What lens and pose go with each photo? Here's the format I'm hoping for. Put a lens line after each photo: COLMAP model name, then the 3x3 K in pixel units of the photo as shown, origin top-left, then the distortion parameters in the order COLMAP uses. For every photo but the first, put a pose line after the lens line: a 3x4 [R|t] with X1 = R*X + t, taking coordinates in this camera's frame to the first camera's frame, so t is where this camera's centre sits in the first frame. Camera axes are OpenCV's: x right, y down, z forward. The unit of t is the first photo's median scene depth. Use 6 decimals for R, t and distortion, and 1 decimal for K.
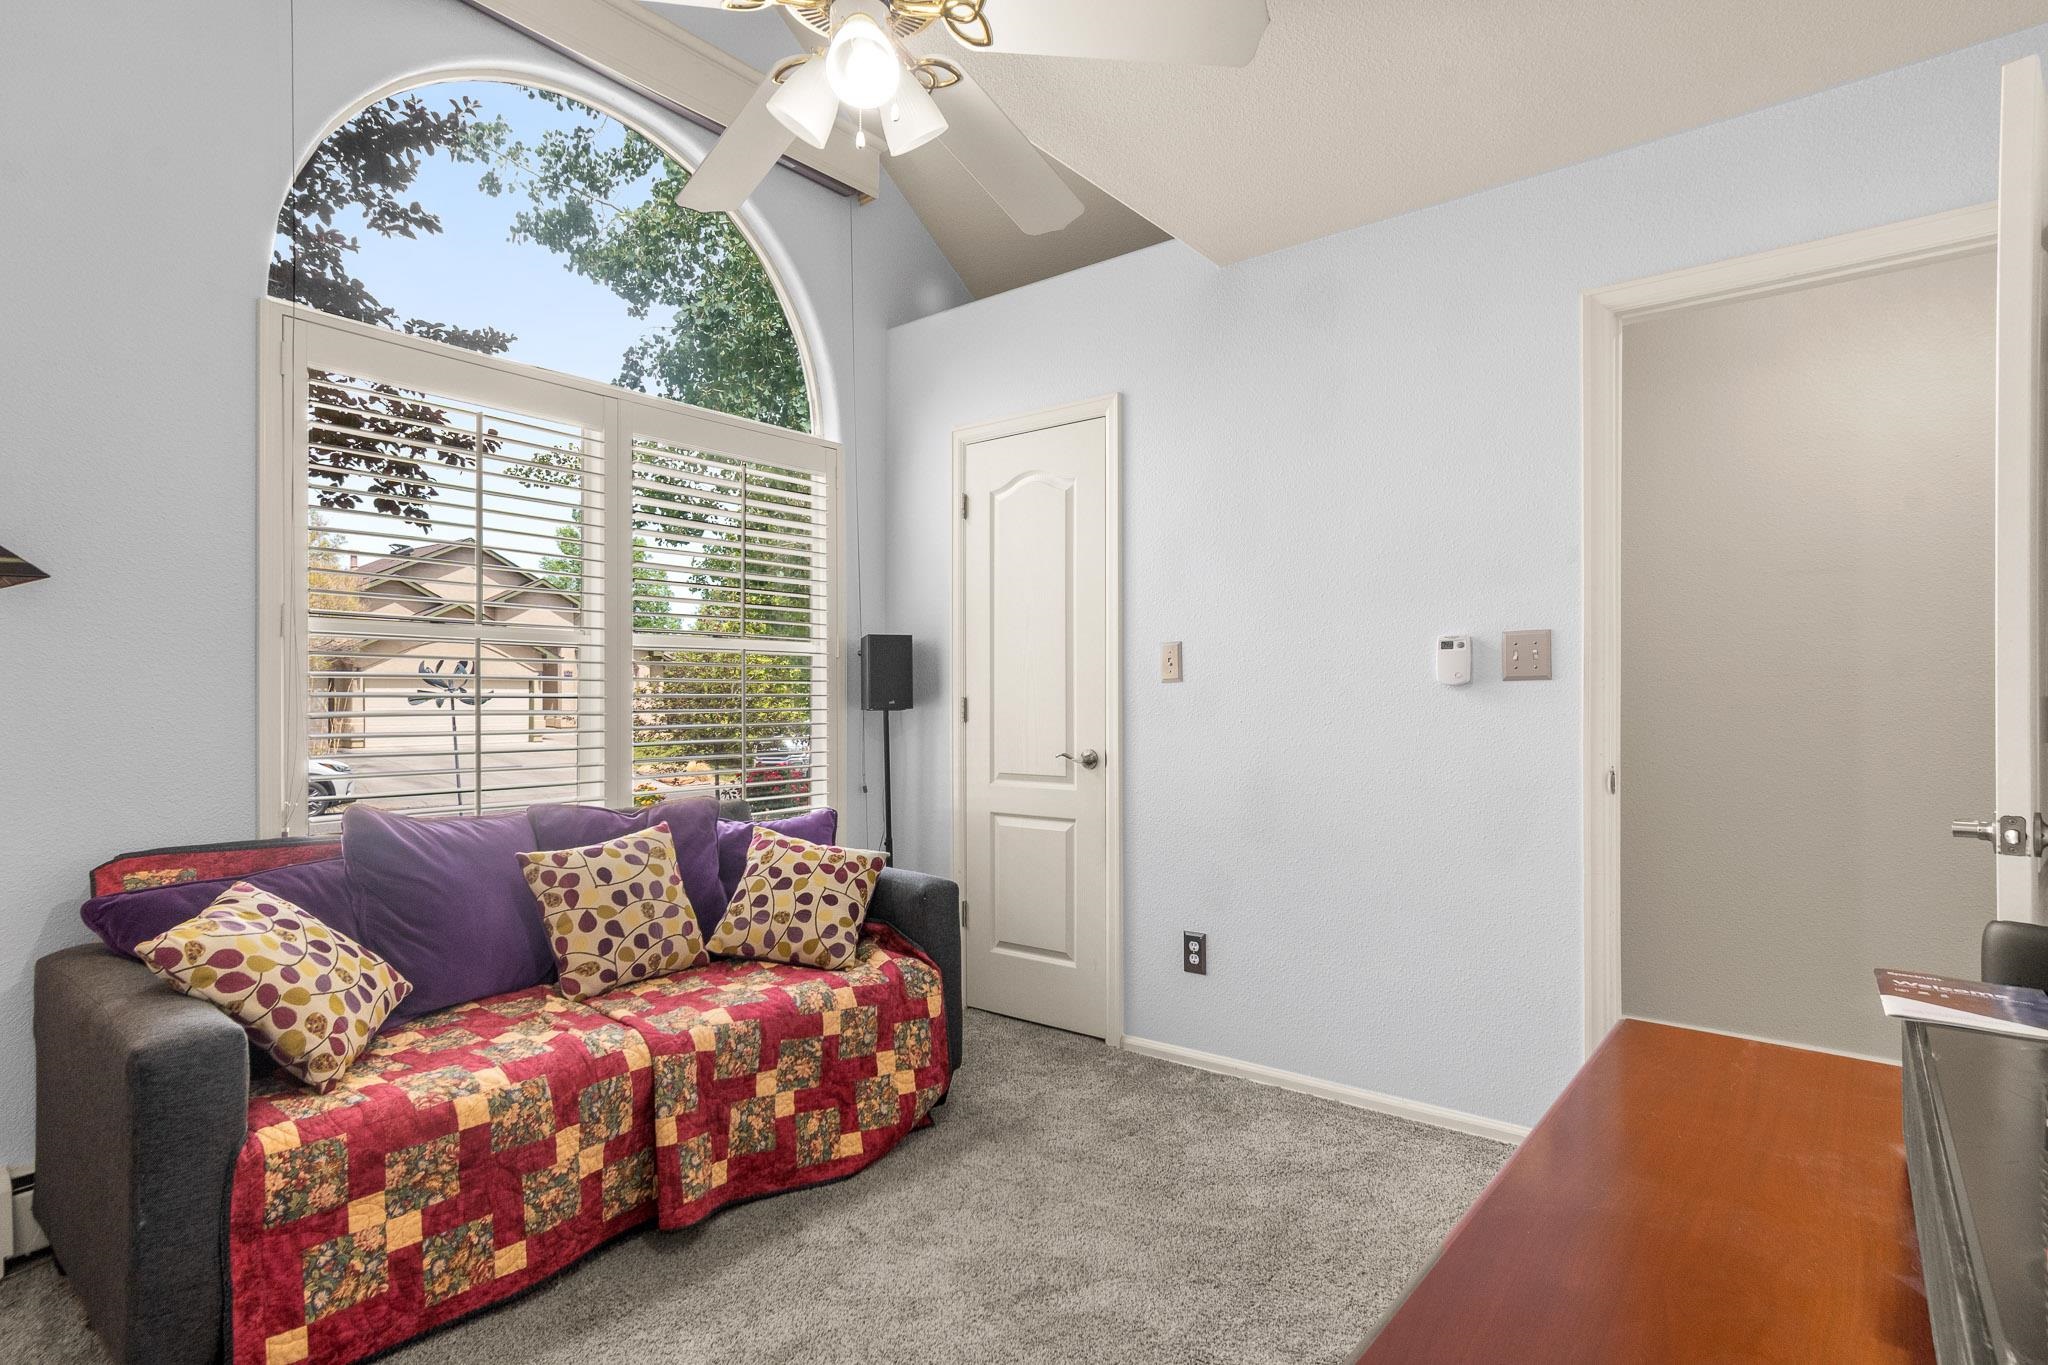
lens RADIAL K [[1042.3, 0, 1018.5], [0, 1042.3, 688.2], [0, 0, 1]] dist [-0.000095, 0.006829]
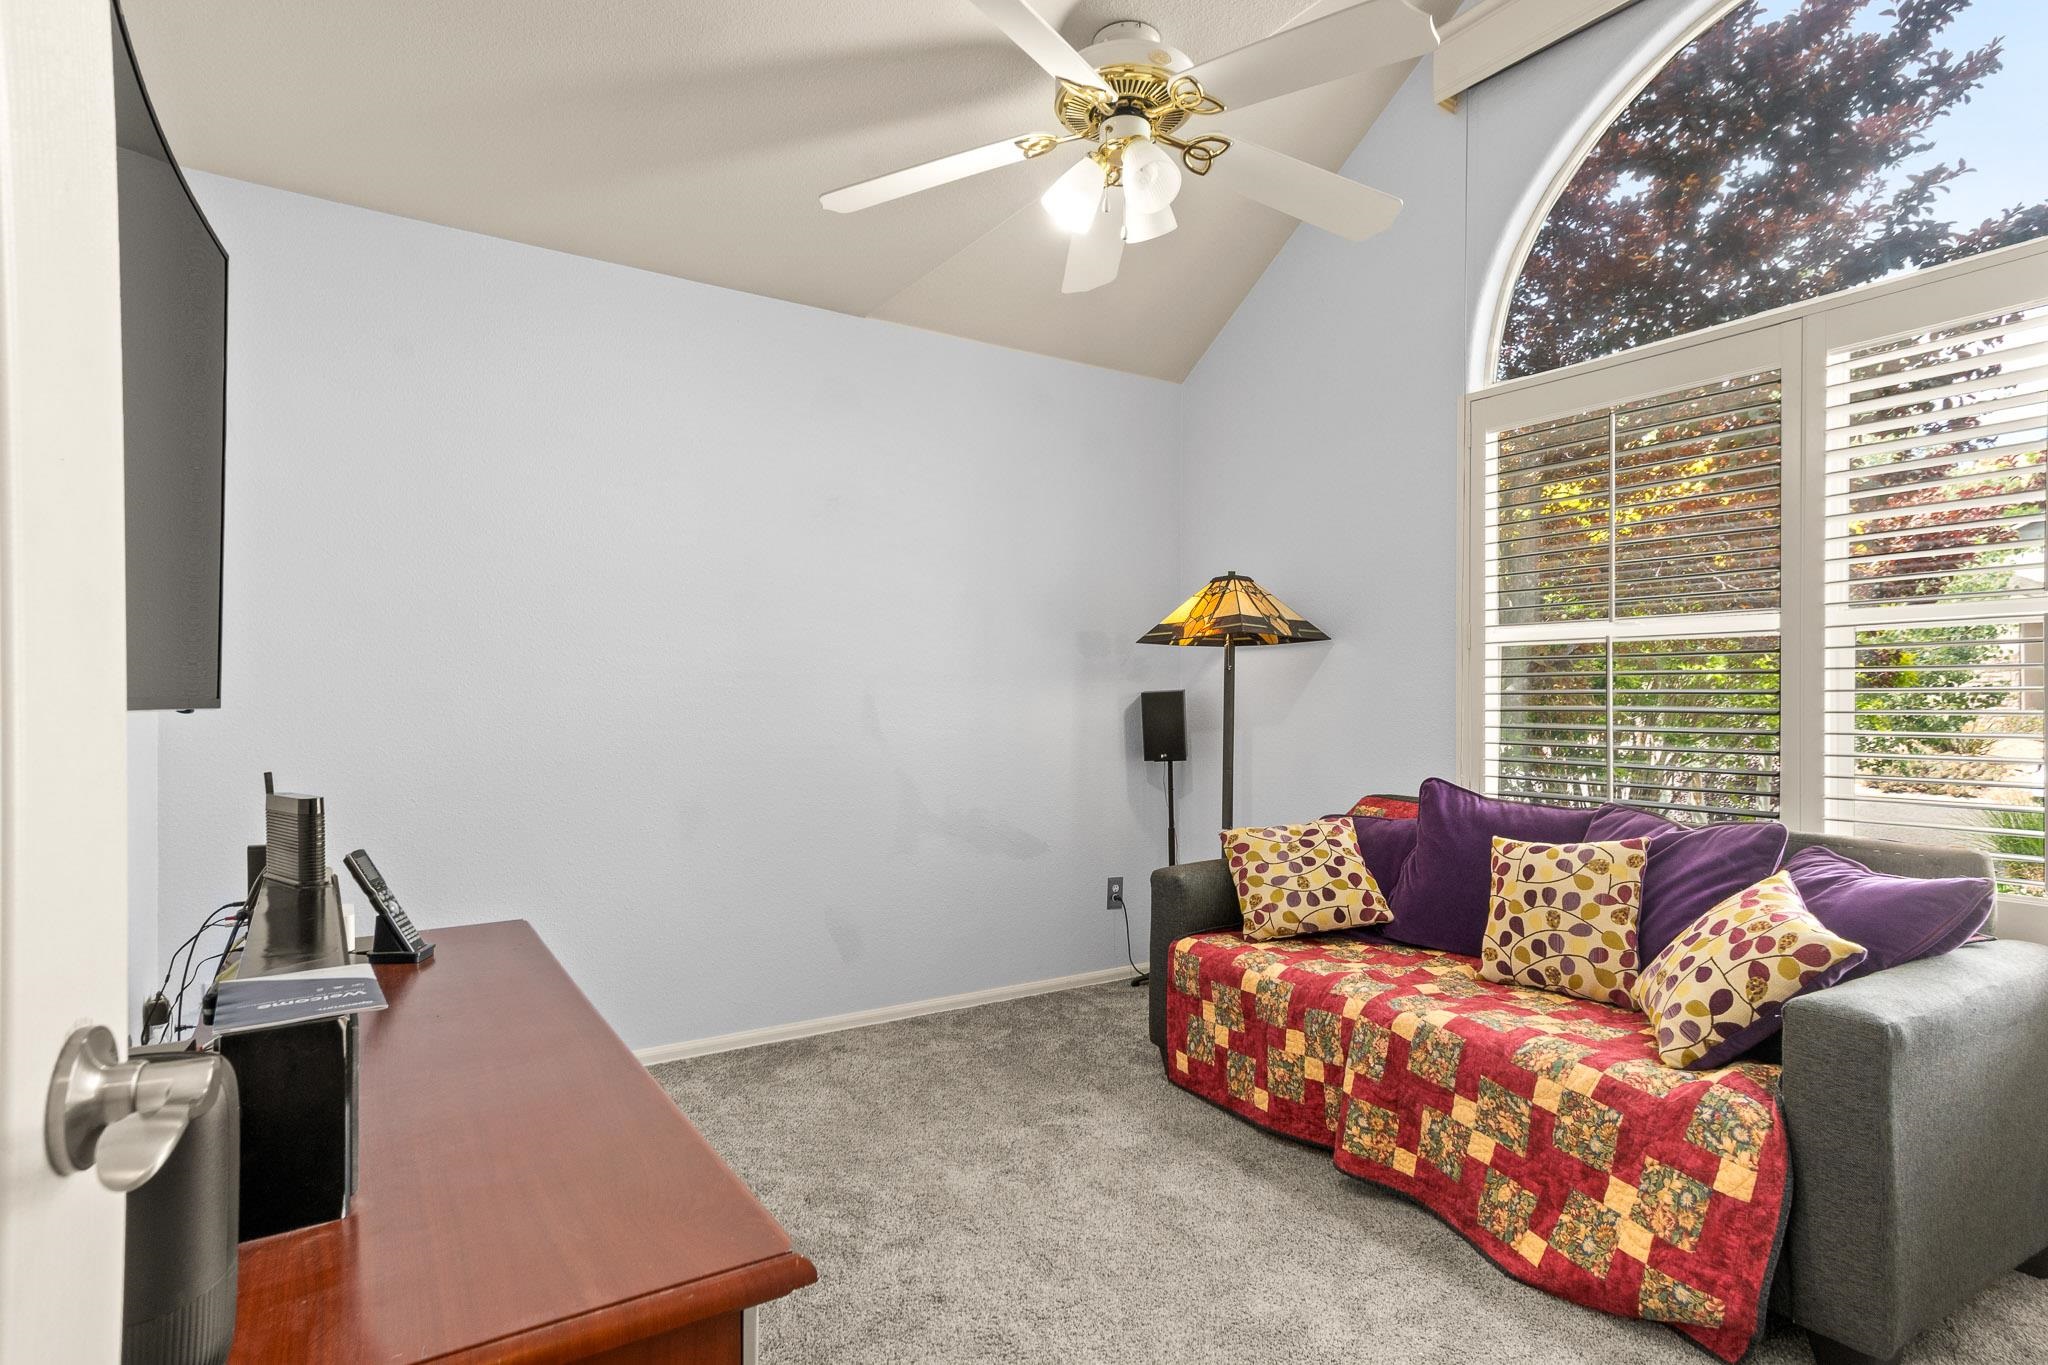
lens RADIAL K [[1042.3, 0, 1018.2], [0, 1042.3, 696.8], [0, 0, 1]] dist [-0.000095, 0.006829]
pose [[-0.306666, -0.004696, -0.951806, 0.721042], [0.011631, 0.999895, -0.008680, 0.015174], [0.951746, -0.013733, -0.306579, 0.866153]]
